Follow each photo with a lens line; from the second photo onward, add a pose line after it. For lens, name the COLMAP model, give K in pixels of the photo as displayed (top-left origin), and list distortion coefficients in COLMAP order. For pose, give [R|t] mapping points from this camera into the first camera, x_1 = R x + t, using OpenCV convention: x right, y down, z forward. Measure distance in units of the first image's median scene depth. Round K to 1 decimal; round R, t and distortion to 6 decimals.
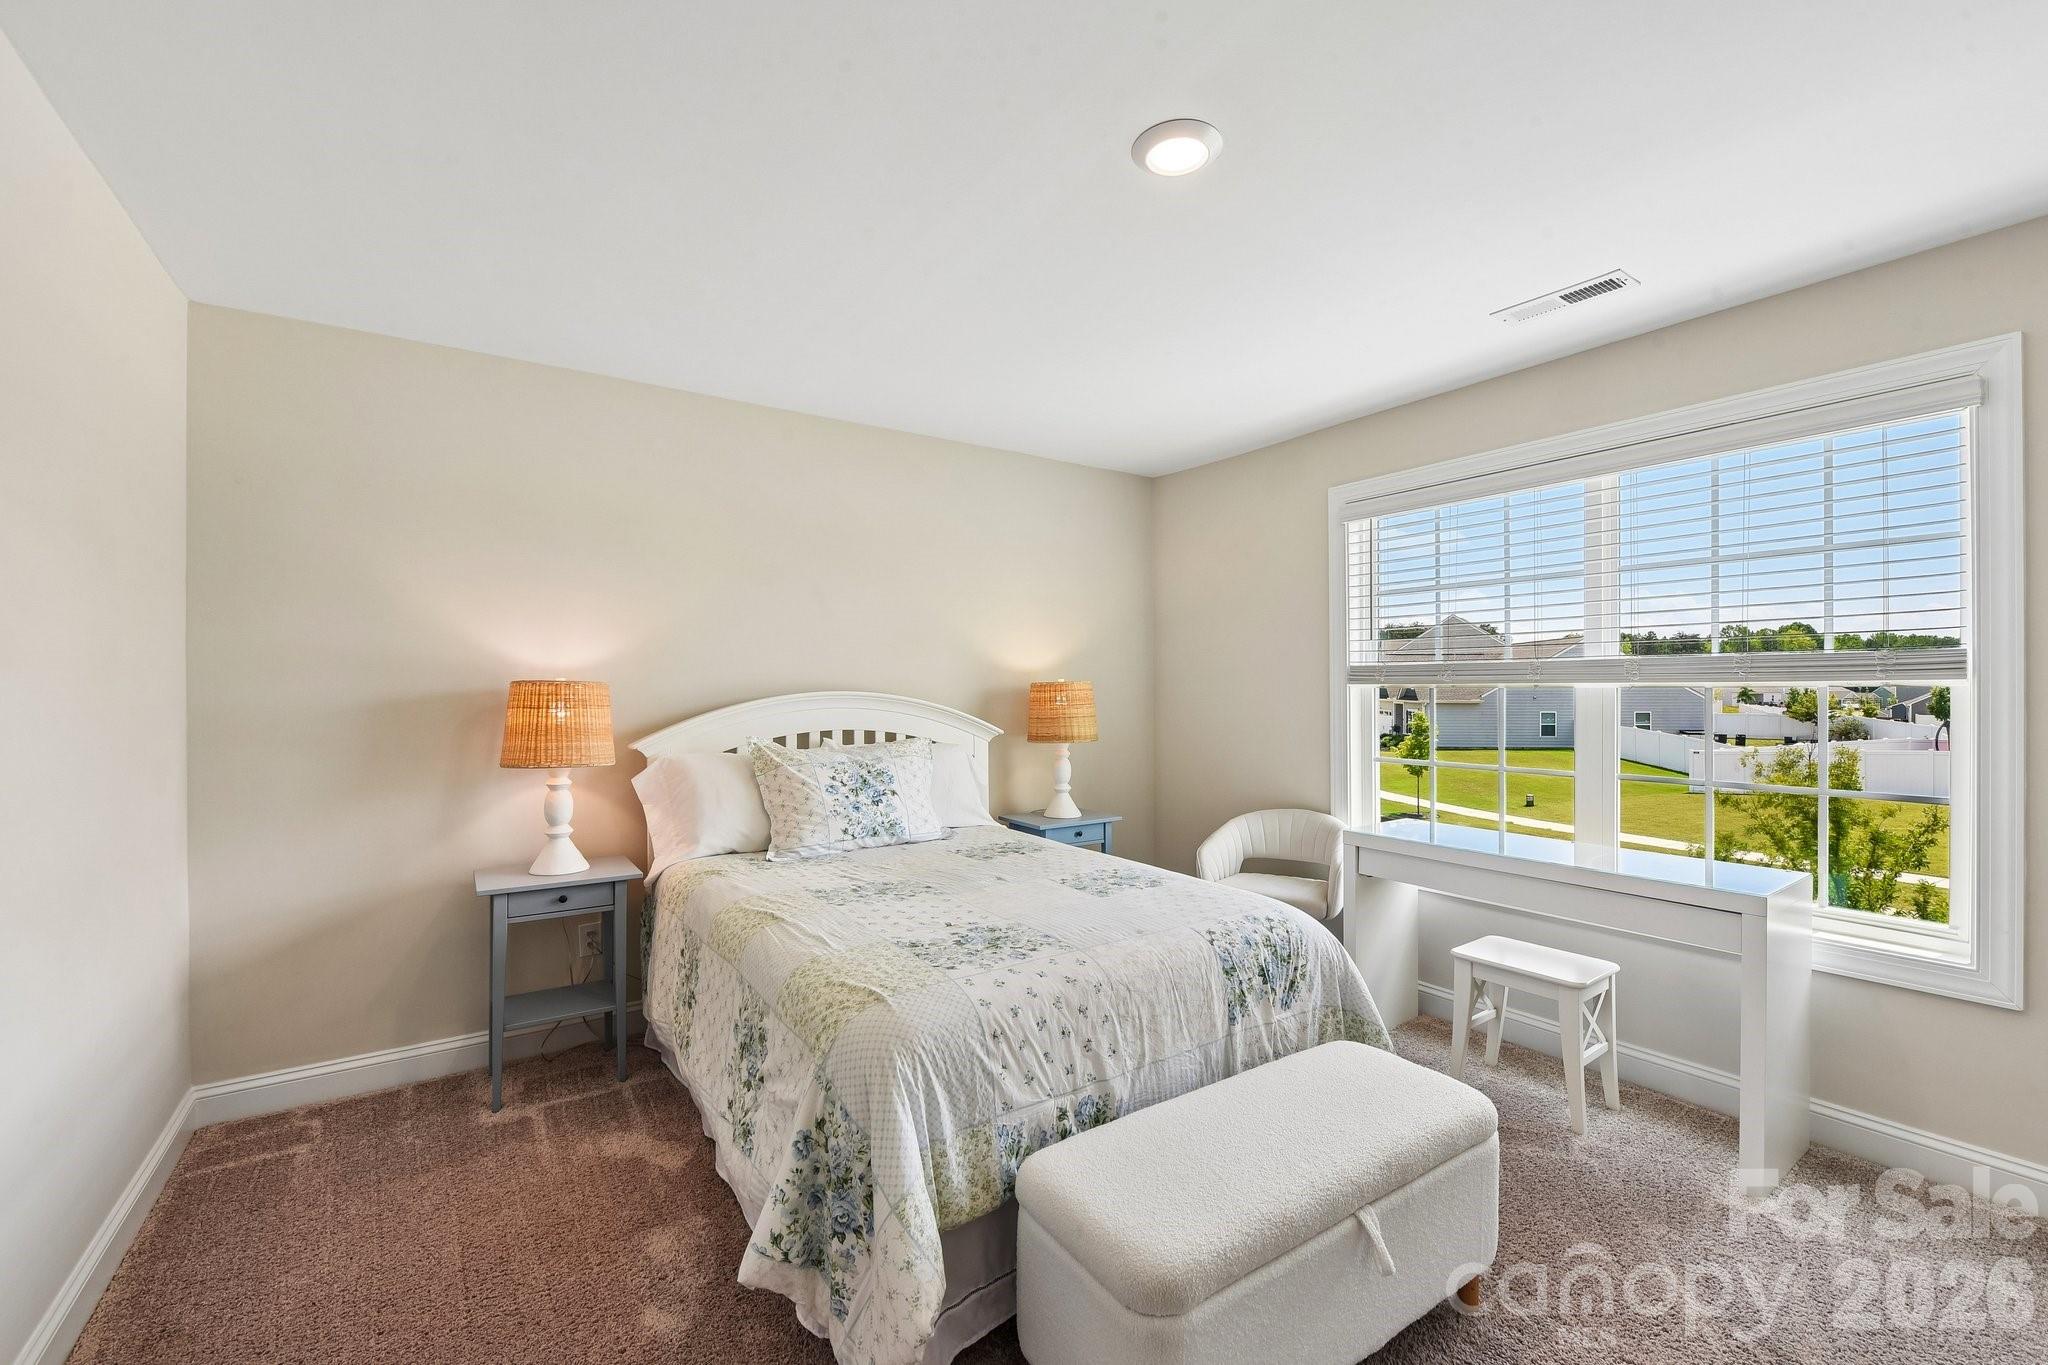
lens RADIAL K [[834.0, 0, 1028.4], [0, 834.0, 685.3], [0, 0, 1]] dist [-0.000605, -0.000899]
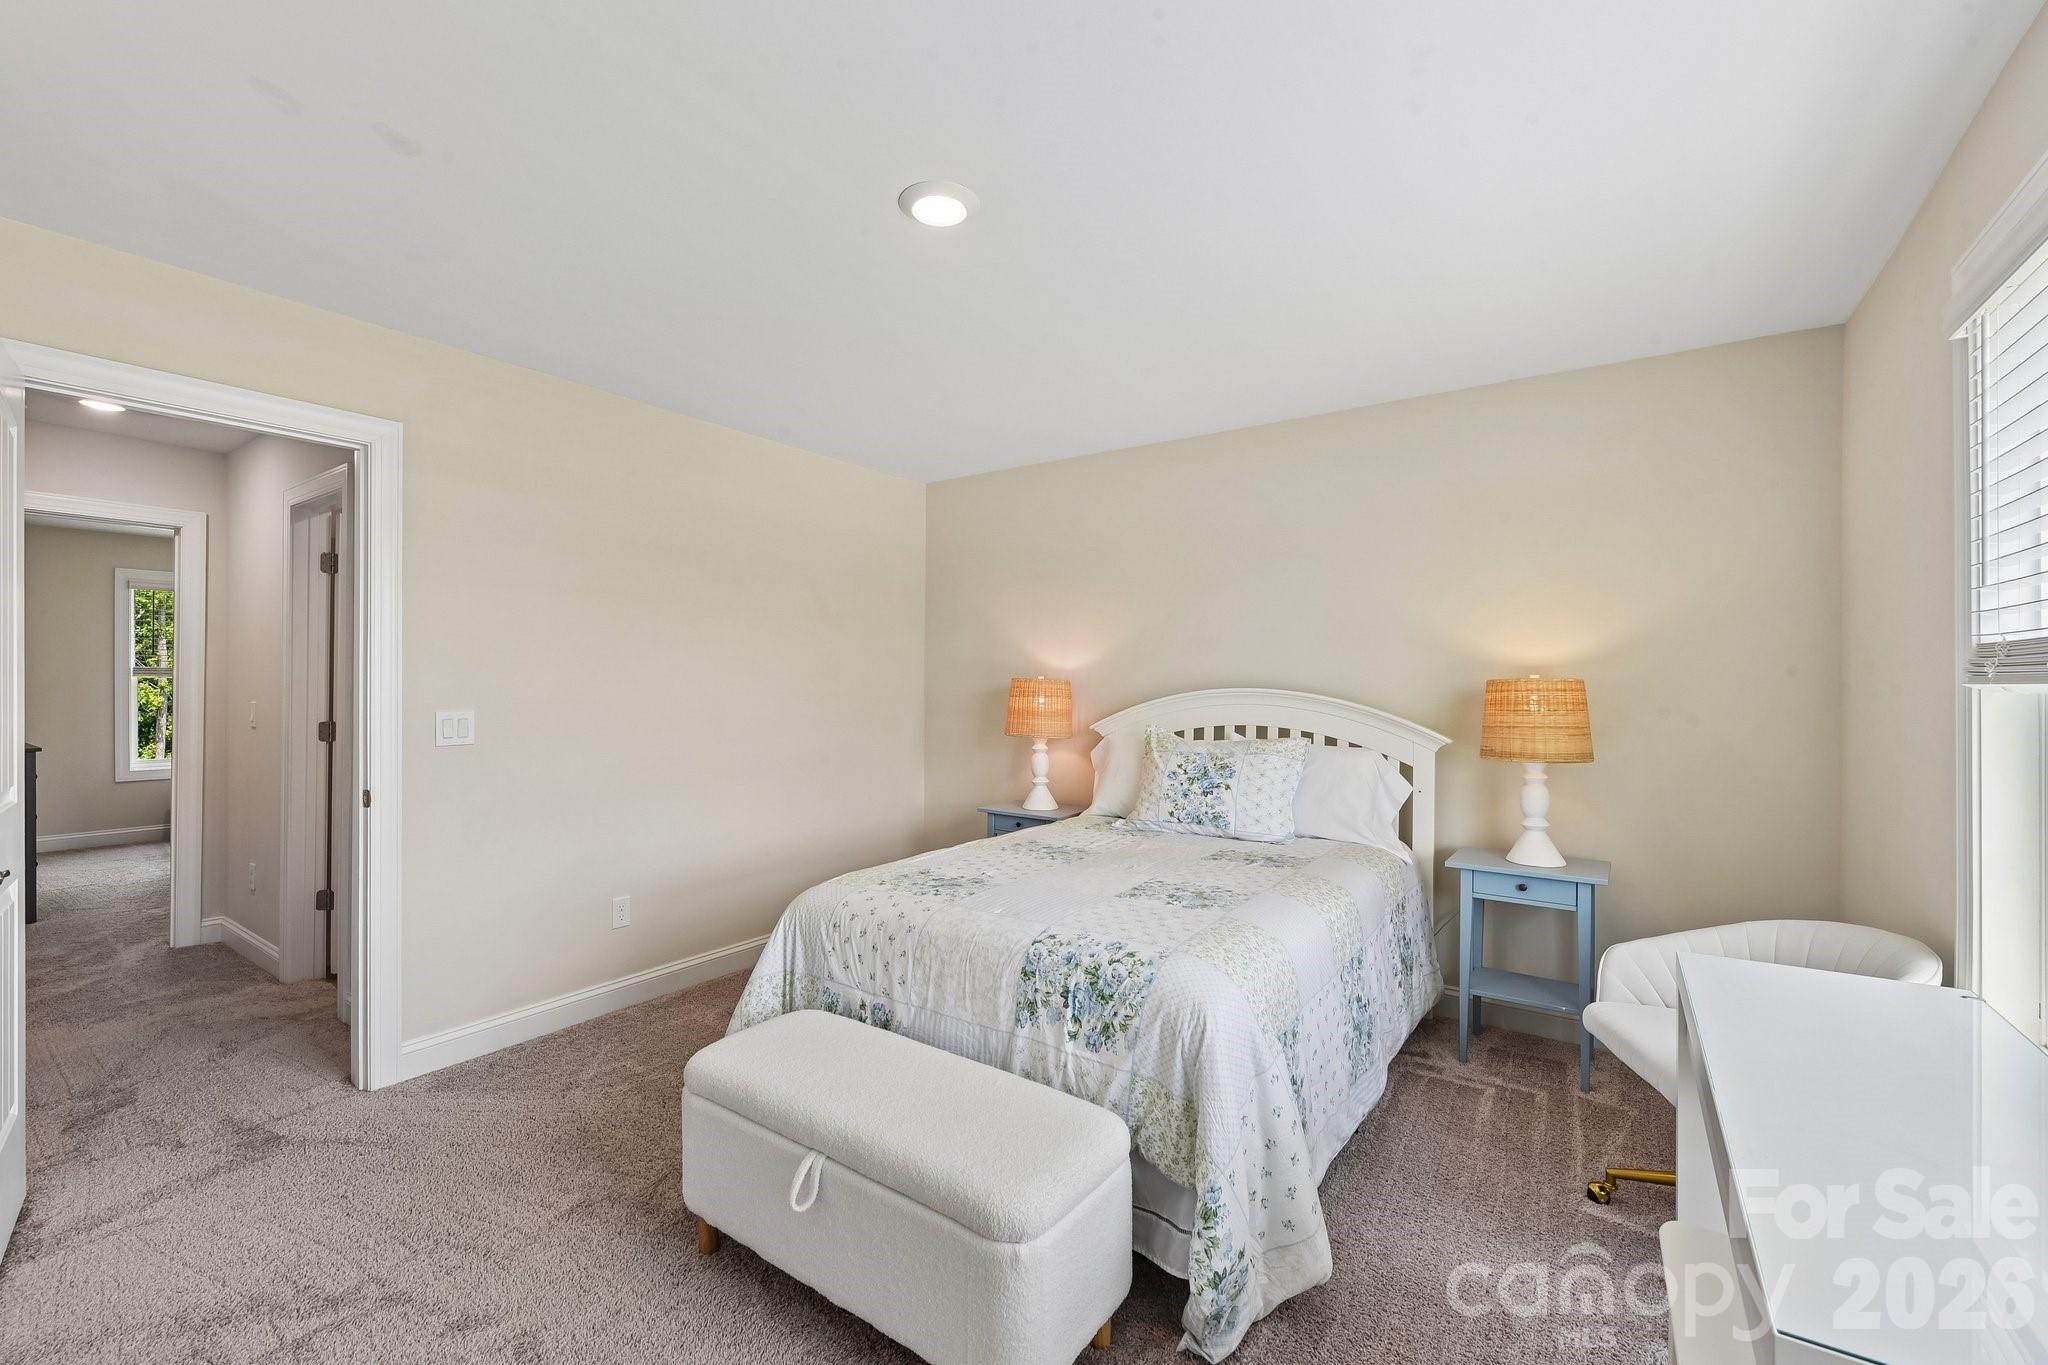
lens RADIAL K [[847.1, 0, 1028.2], [0, 847.1, 683.9], [0, 0, 1]] dist [-0.014740, 0.000942]
pose [[0.356794, 0.005614, -0.934166, 1.115852], [-0.004802, 0.999980, 0.004175, -0.001965], [0.934171, 0.002996, 0.356814, 0.616784]]
